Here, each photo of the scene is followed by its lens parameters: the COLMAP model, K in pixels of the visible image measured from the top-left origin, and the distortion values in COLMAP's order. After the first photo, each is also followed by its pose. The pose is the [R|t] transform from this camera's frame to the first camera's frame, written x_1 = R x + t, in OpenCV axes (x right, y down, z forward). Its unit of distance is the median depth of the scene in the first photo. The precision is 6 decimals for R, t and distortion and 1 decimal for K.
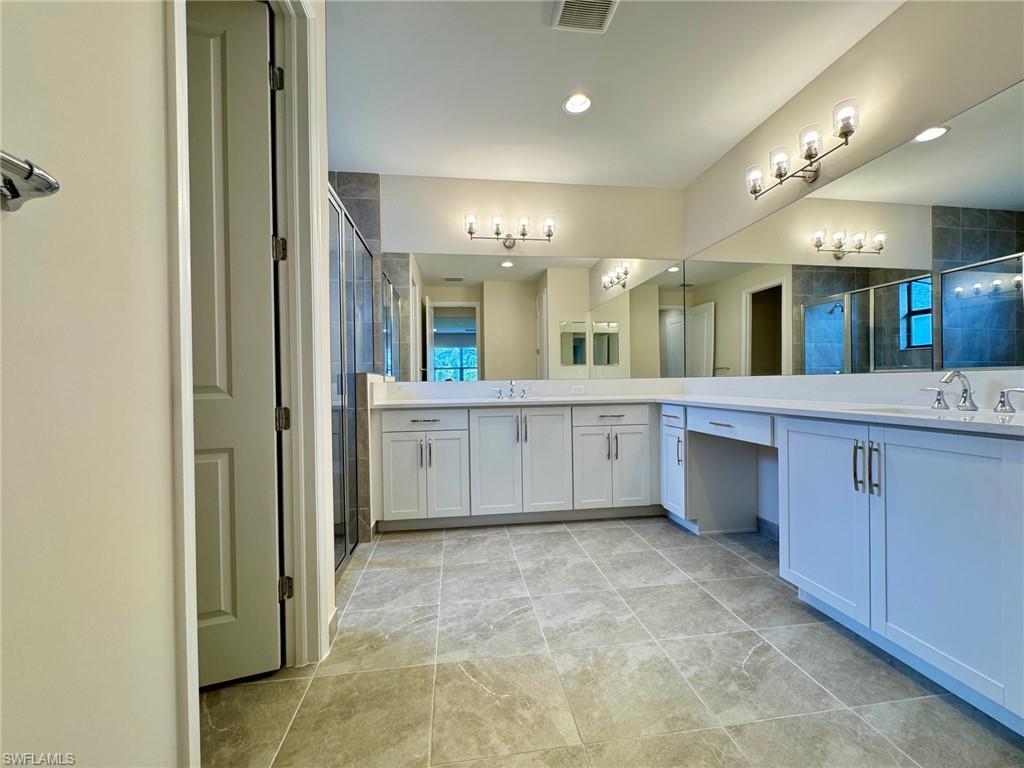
lens RADIAL K [[413.4, 0, 500.2], [0, 413.4, 384.3], [0, 0, 1]] dist [-0.001528, -0.000128]
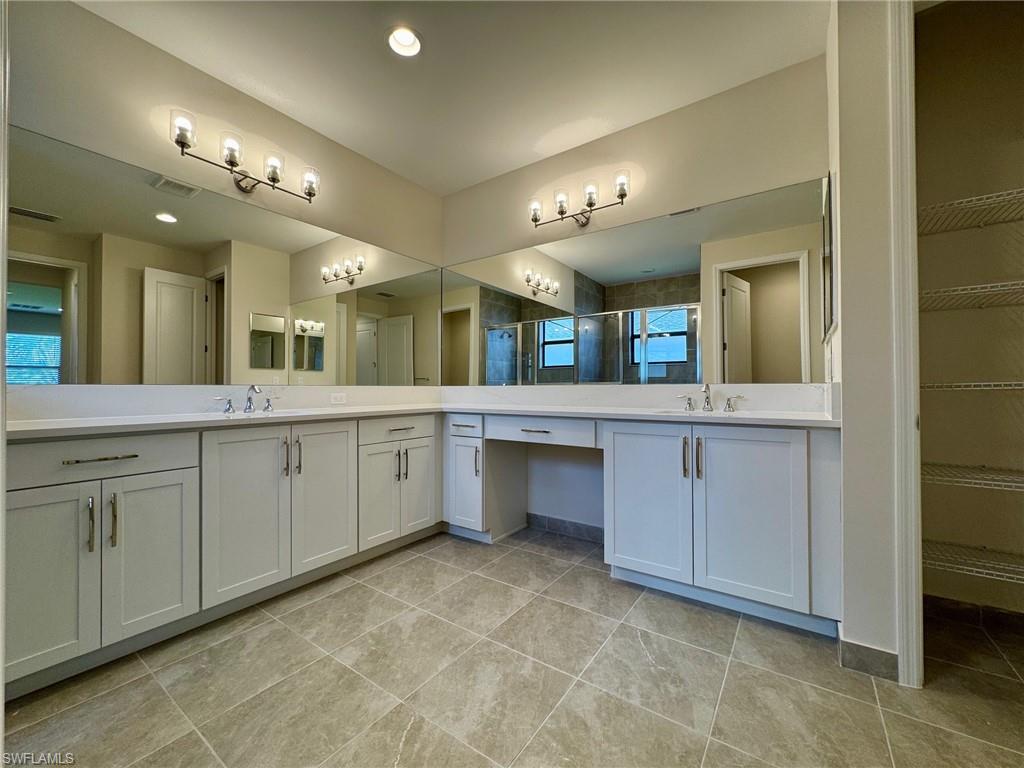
lens RADIAL K [[412.1, 0, 514.1], [0, 412.1, 384.7], [0, 0, 1]] dist [-0.001903, -0.000142]
pose [[0.679089, 0.020500, 0.733770, -0.205893], [-0.004702, 0.999711, -0.023579, 0.004045], [-0.734041, 0.012562, 0.678989, 0.262421]]
